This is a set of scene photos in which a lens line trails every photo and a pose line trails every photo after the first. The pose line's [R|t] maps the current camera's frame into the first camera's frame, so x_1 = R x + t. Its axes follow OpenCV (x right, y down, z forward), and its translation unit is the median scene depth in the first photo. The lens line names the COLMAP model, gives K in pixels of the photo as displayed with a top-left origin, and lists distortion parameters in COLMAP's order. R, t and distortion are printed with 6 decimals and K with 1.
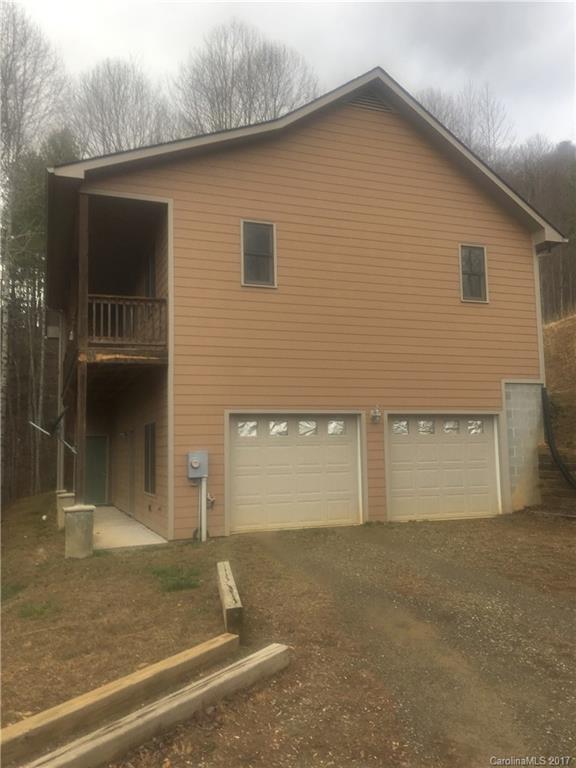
lens RADIAL K [[641.9, 0, 288.8], [0, 641.9, 382.6], [0, 0, 1]] dist [0.031167, -0.063028]
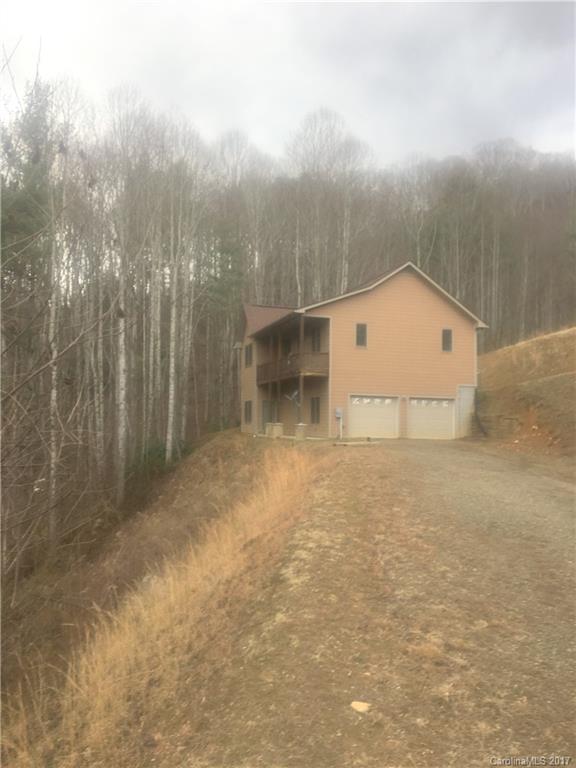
lens RADIAL K [[641.9, 0, 286.7], [0, 641.9, 384.6], [0, 0, 1]] dist [0.031167, -0.063028]
pose [[0.997529, 0.030155, -0.063450, -0.171288], [-0.028433, 0.999207, 0.027866, -0.057949], [0.064240, -0.025993, 0.997596, -1.586966]]
